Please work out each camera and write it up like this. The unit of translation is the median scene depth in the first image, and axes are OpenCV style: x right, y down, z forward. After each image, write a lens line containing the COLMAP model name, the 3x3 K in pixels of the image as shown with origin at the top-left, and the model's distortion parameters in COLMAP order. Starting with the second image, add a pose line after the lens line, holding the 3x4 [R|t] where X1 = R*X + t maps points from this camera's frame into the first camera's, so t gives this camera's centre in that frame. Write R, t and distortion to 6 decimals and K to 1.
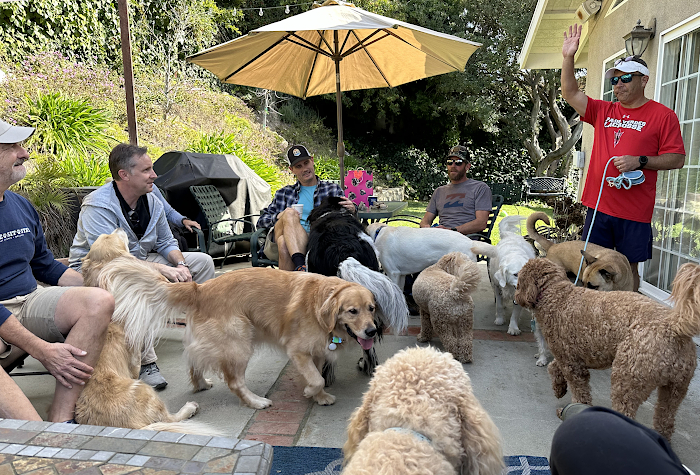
lens RADIAL K [[496.0, 0, 346.1], [0, 496.0, 242.2], [0, 0, 1]] dist [0.058136, -0.021415]
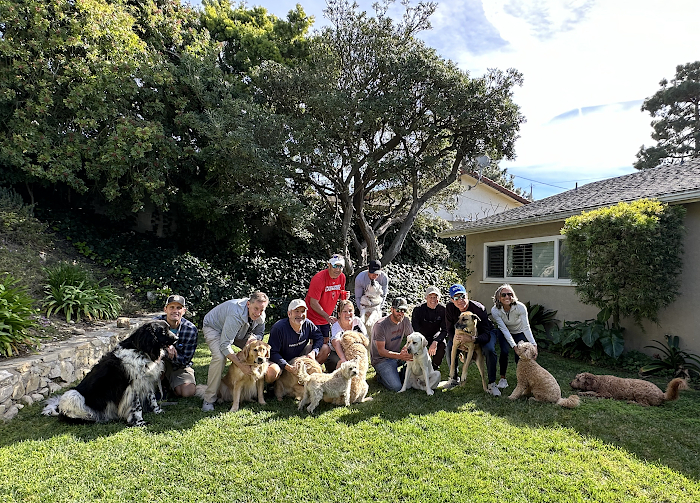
lens RADIAL K [[383.0, 0, 372.7], [0, 383.0, 268.1], [0, 0, 1]] dist [-0.001475, 0.000306]
pose [[0.842231, 0.009040, 0.539041, 0.279126], [0.076253, 0.987810, -0.135708, -0.345526], [-0.533697, 0.155400, 0.831275, 1.818186]]
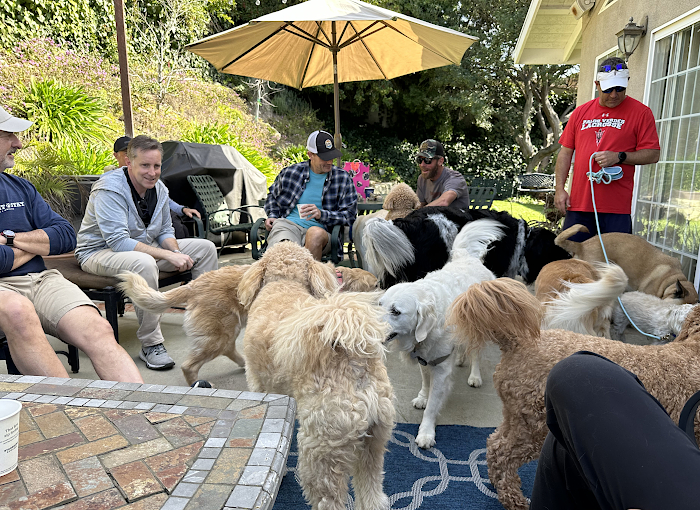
lens RADIAL K [[497.9, 0, 347.7], [0, 497.9, 254.3], [0, 0, 1]] dist [0.025209, 0.006470]
pose [[0.999733, 0.008756, 0.021400, -0.006015], [-0.009497, 0.999349, 0.034797, 0.004506], [-0.021082, -0.034991, 0.999165, -0.010231]]
